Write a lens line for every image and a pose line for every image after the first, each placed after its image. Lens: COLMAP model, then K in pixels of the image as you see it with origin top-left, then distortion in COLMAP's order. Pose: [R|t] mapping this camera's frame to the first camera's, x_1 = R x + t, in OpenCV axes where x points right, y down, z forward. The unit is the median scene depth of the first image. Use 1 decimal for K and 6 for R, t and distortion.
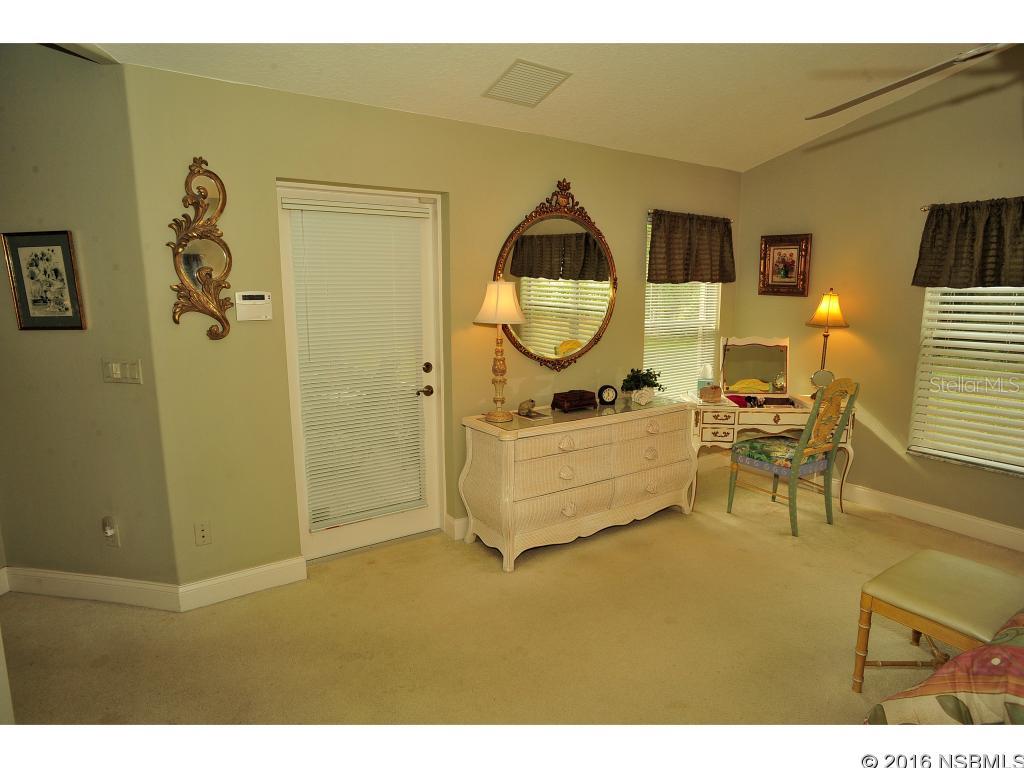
lens RADIAL K [[584.5, 0, 514.8], [0, 584.5, 389.3], [0, 0, 1]] dist [-0.082576, 0.056319]
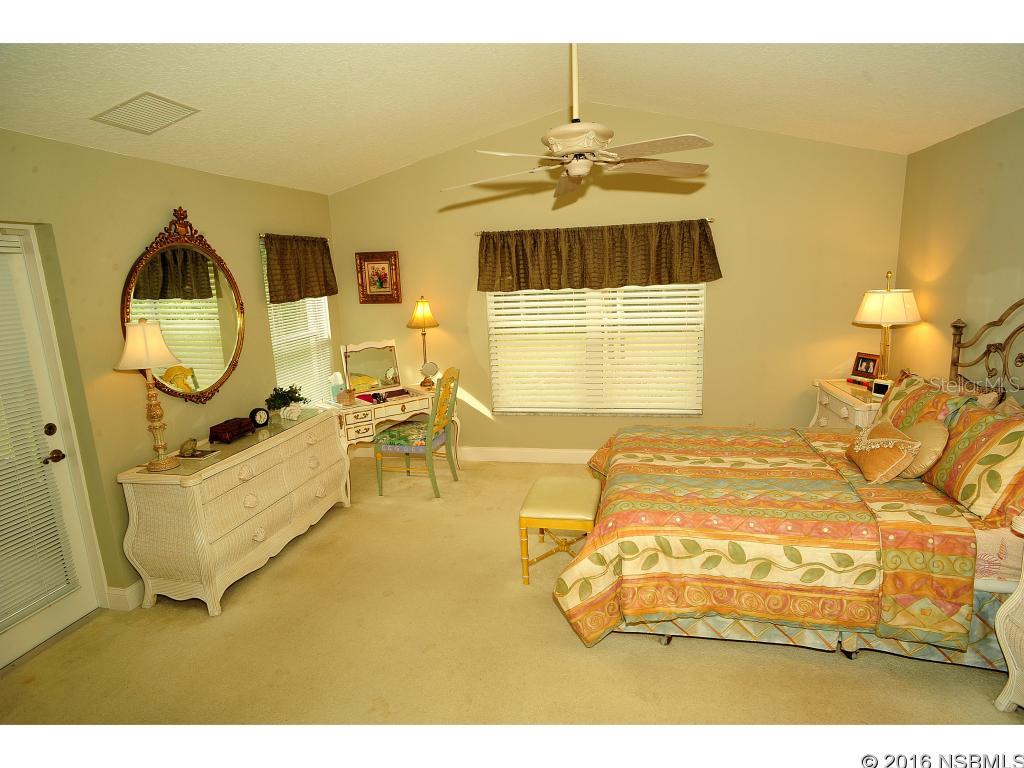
lens RADIAL K [[584.5, 0, 514.8], [0, 584.5, 389.3], [0, 0, 1]] dist [-0.082576, 0.056319]
pose [[0.722771, -0.172269, 0.669273, -0.185692], [0.161778, 0.983701, 0.078492, -0.045732], [-0.671886, 0.051541, 0.738859, -0.057484]]
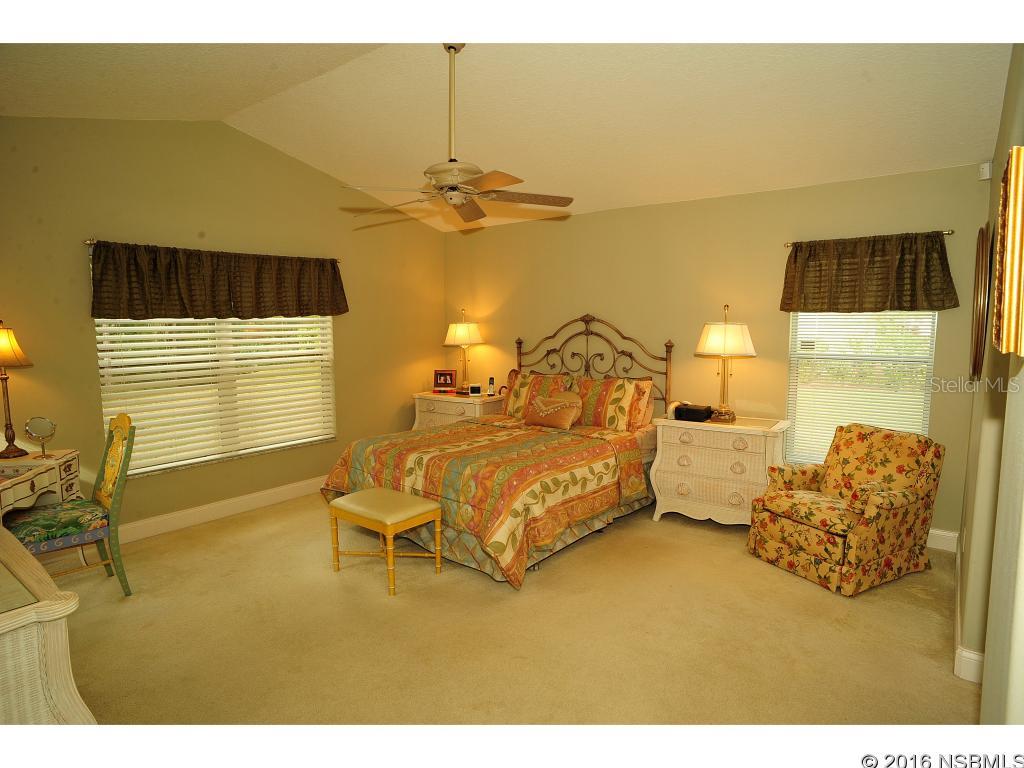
lens RADIAL K [[584.5, 0, 514.8], [0, 584.5, 389.3], [0, 0, 1]] dist [-0.082576, 0.056319]
pose [[-0.305320, -0.110004, 0.945875, -0.465170], [0.171758, 0.970652, 0.168328, -0.094916], [-0.936632, 0.213856, -0.277465, 0.575586]]
